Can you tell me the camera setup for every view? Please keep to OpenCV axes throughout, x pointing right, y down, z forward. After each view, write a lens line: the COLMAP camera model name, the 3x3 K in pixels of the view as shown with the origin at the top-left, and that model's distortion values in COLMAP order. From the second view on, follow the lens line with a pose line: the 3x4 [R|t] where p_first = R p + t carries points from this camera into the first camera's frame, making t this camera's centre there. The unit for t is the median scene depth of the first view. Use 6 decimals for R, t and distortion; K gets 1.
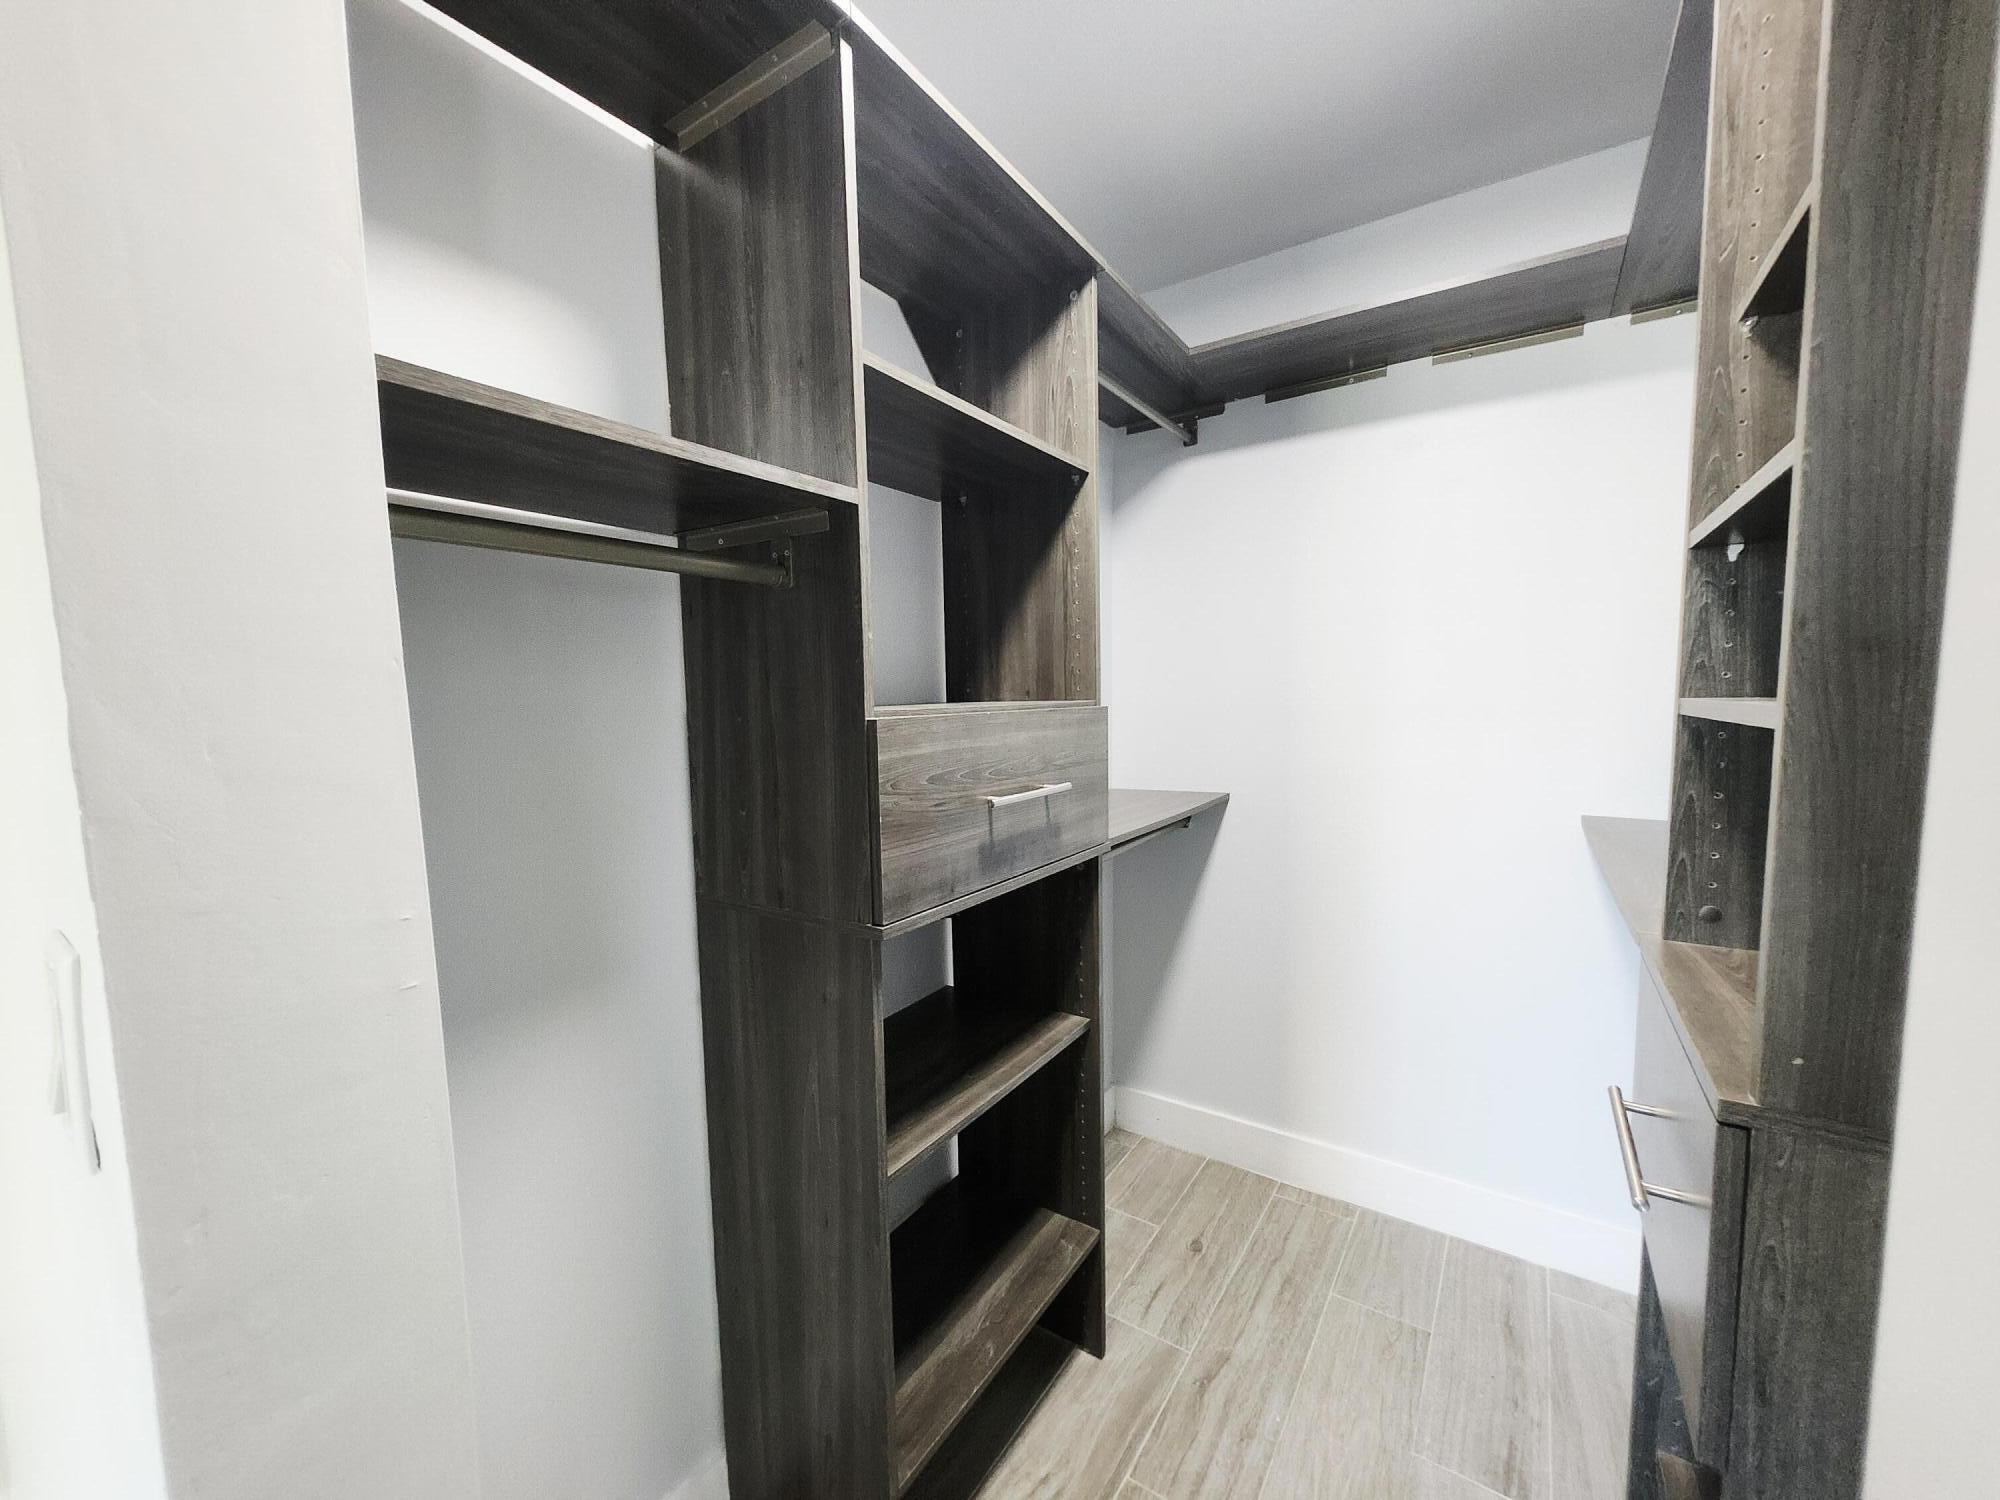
lens RADIAL K [[787.5, 0, 1000.0], [0, 787.5, 750.0], [0, 0, 1]] dist [-0.002626, -0.000486]
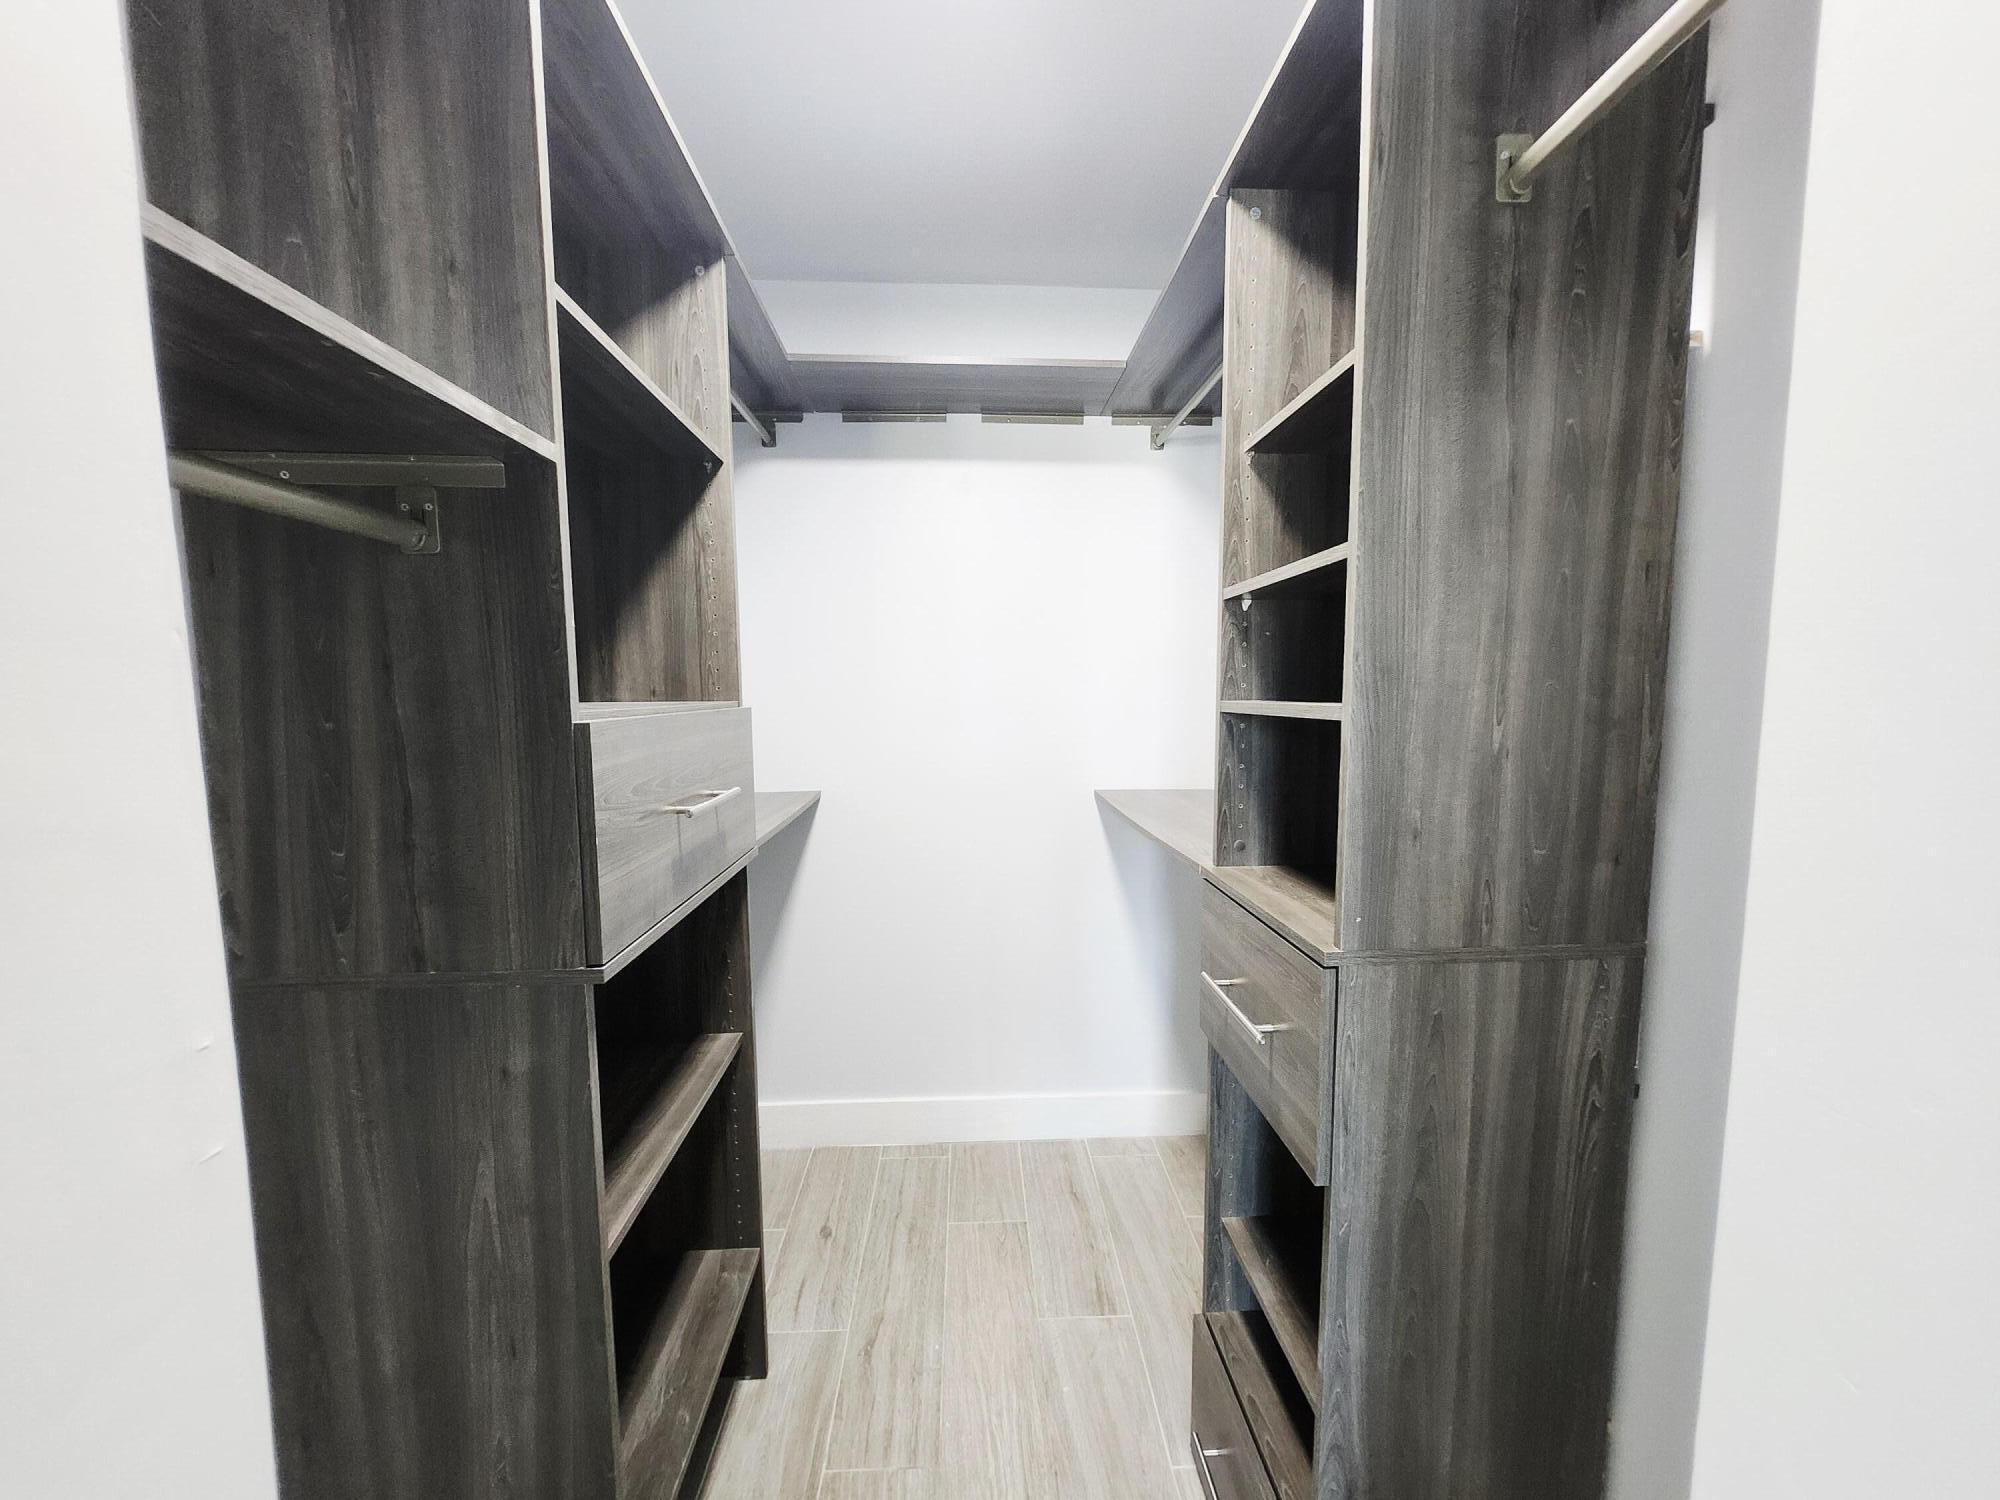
lens RADIAL K [[787.5, 0, 1000.0], [0, 787.5, 750.0], [0, 0, 1]] dist [-0.002626, -0.000486]
pose [[0.801390, -0.032923, 0.597236, -0.206460], [0.034032, 0.999376, 0.009427, -0.001321], [-0.597174, 0.012771, 0.802010, 0.040315]]
